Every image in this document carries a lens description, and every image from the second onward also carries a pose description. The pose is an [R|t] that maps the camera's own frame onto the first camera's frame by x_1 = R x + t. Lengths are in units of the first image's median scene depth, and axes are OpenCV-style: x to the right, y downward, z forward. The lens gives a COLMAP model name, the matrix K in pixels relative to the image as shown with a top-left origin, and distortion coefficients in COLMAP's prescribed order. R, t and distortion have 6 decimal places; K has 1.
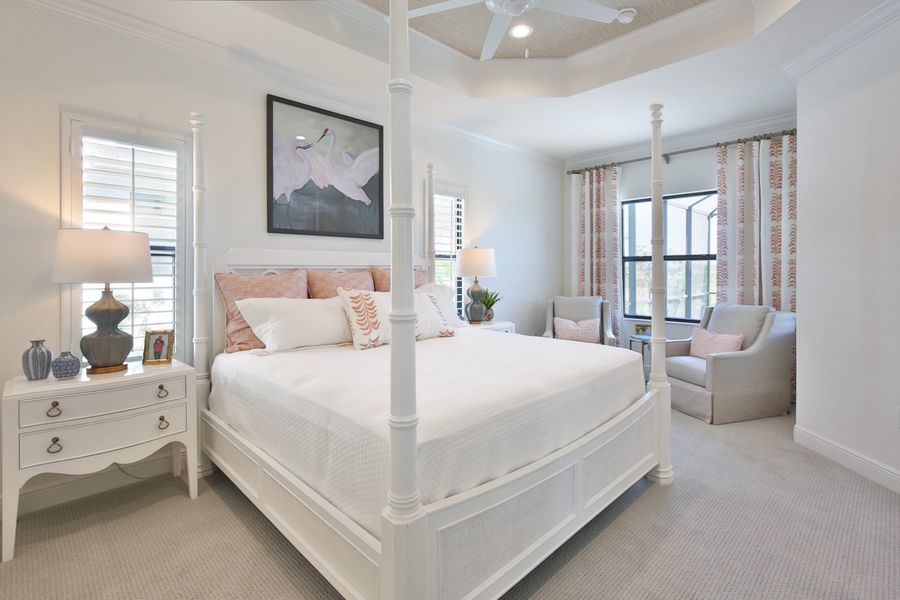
lens RADIAL K [[430.3, 0, 450.8], [0, 430.3, 277.3], [0, 0, 1]] dist [-0.005087, -0.000402]
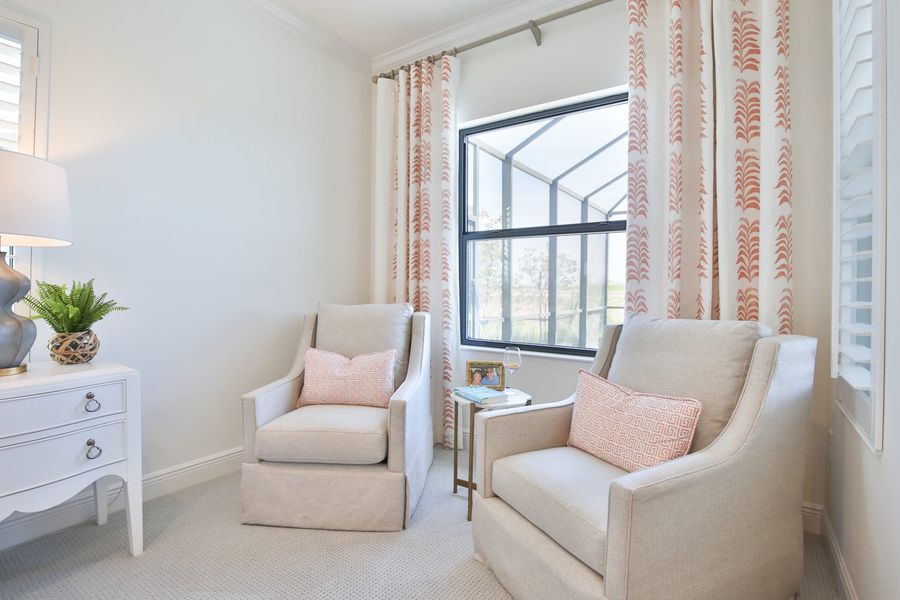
lens RADIAL K [[430.3, 0, 451.7], [0, 430.3, 290.4], [0, 0, 1]] dist [-0.005087, -0.000402]
pose [[0.981354, 0.014227, 0.191683, 0.340704], [-0.010753, 0.999759, -0.019154, 0.042792], [-0.191909, 0.016736, 0.981270, 0.575107]]
